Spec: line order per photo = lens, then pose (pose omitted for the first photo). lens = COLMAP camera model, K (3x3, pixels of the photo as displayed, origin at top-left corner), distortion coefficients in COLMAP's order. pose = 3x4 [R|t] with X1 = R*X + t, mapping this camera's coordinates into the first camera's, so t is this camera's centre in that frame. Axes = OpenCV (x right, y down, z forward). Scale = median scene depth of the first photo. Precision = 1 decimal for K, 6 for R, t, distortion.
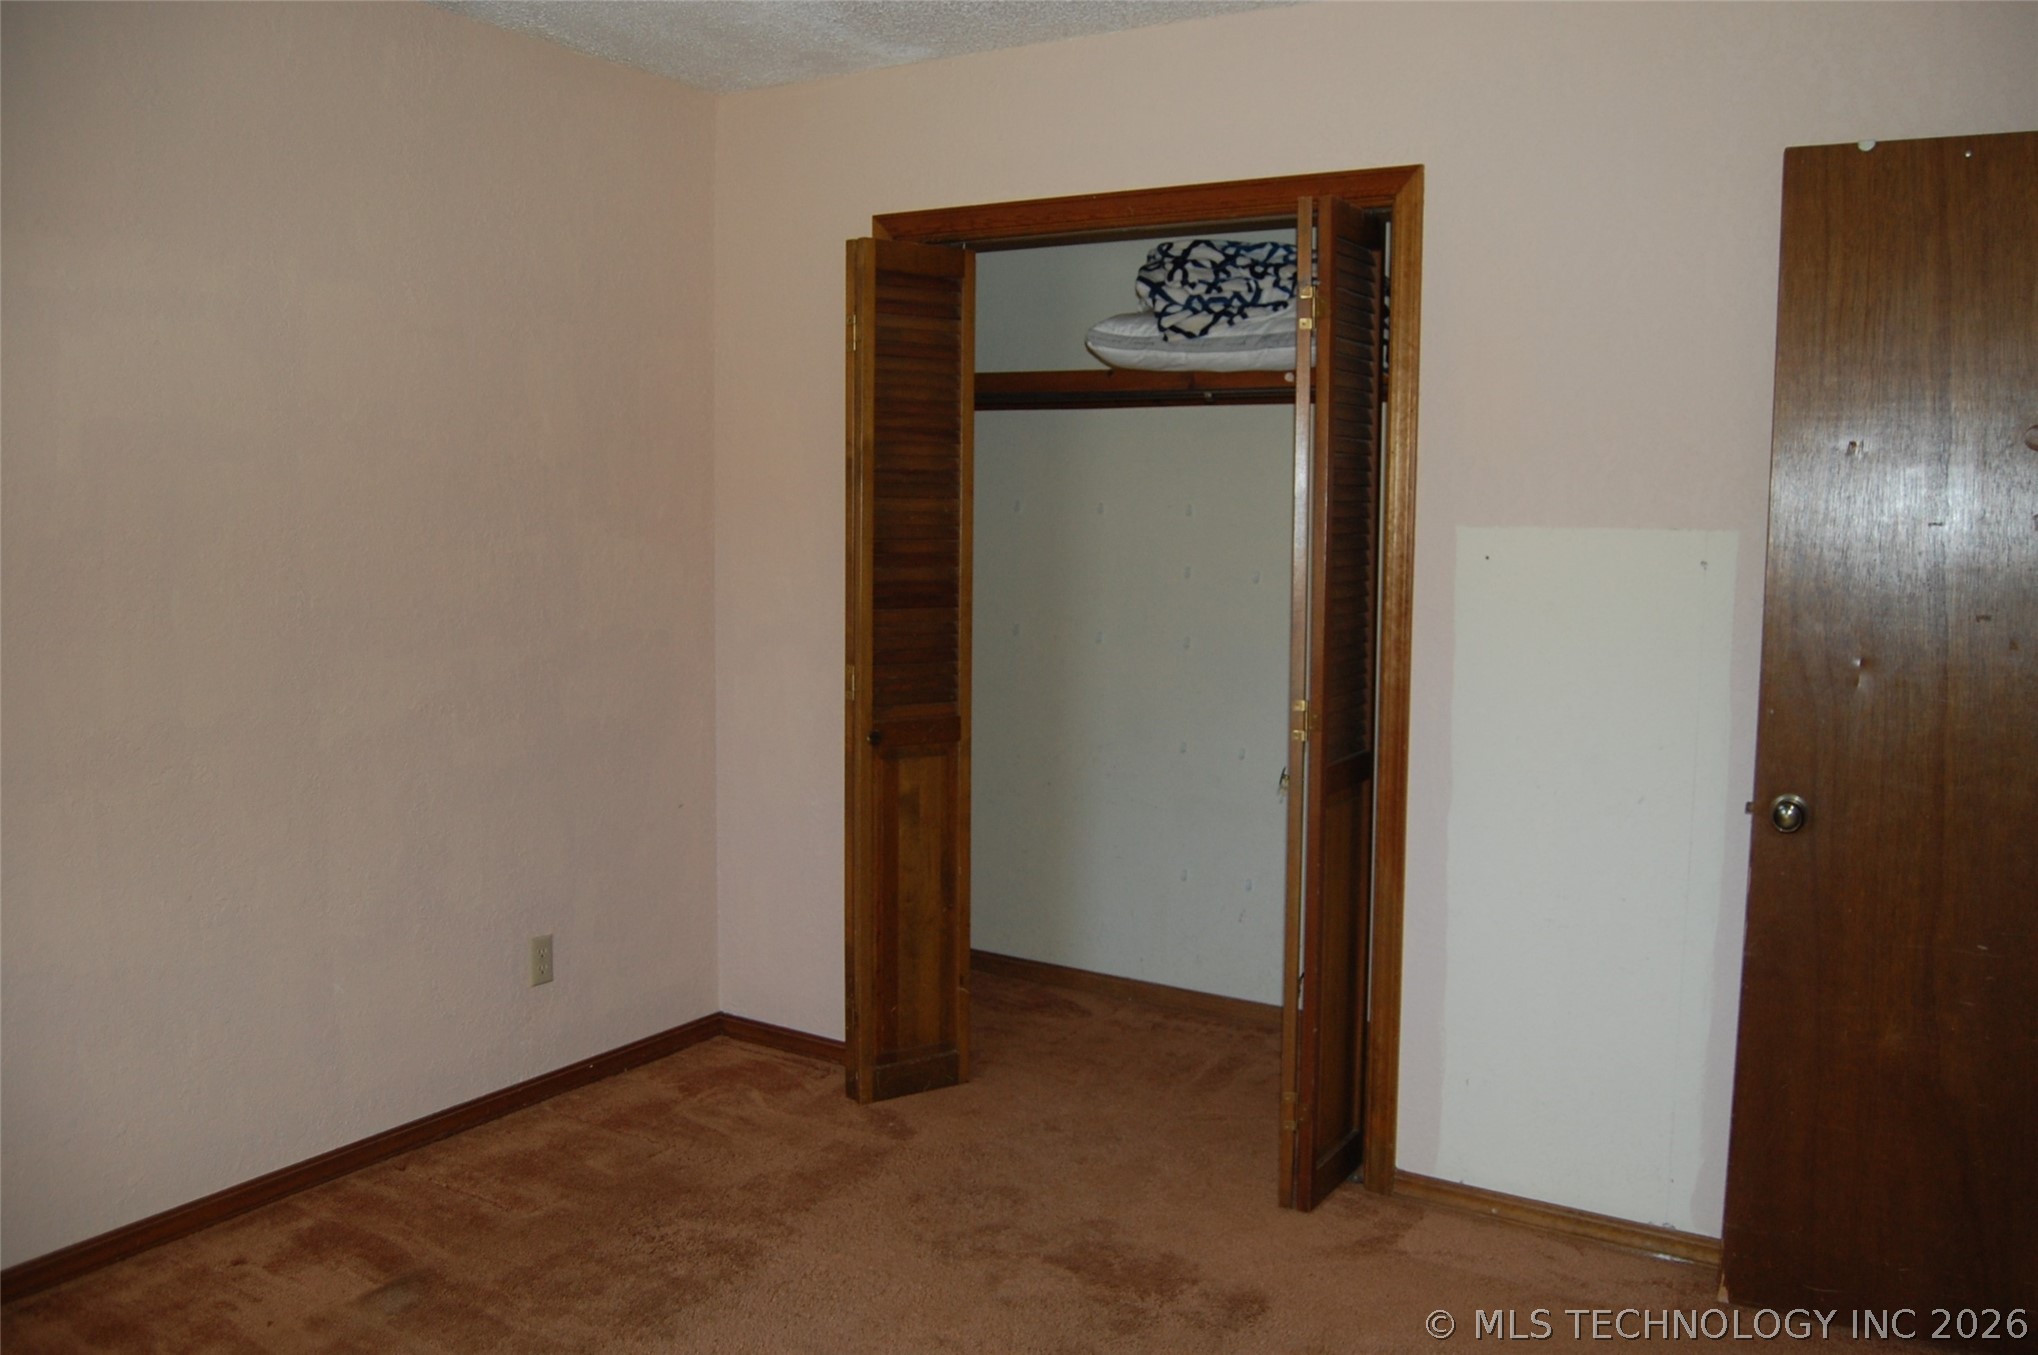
lens RADIAL K [[1598.5, 0, 1074.5], [0, 1598.5, 688.2], [0, 0, 1]] dist [-0.104415, 0.050127]
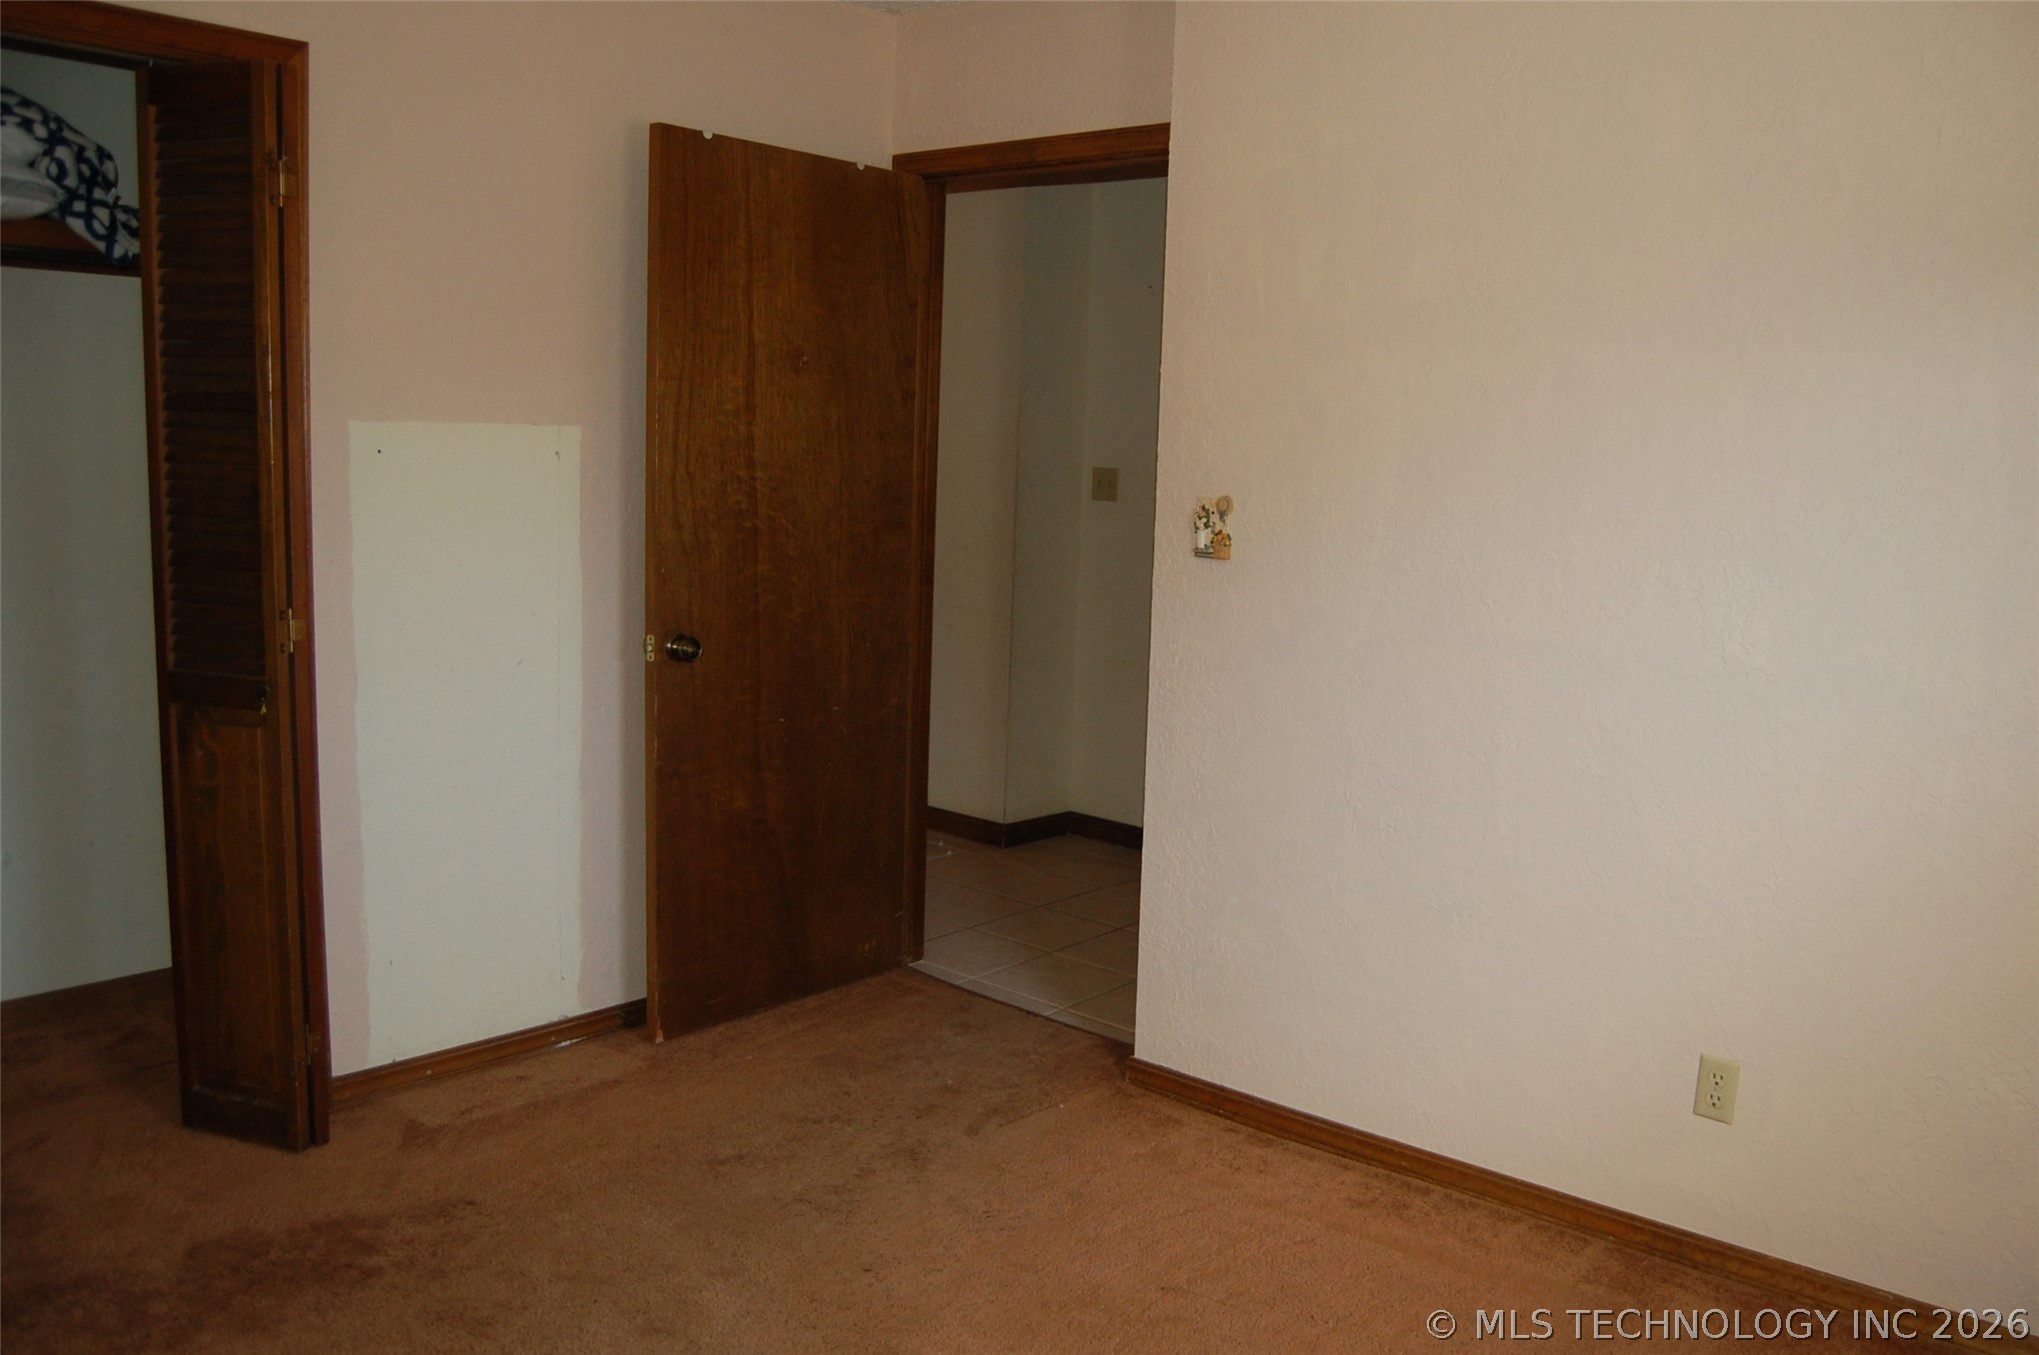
lens RADIAL K [[1599.3, 0, 1075.0], [0, 1599.3, 688.2], [0, 0, 1]] dist [-0.104415, 0.050127]
pose [[0.189635, -0.151407, 0.970111, -0.666079], [0.070564, 0.987586, 0.140341, -0.042202], [-0.979316, 0.041841, 0.197965, 0.372194]]
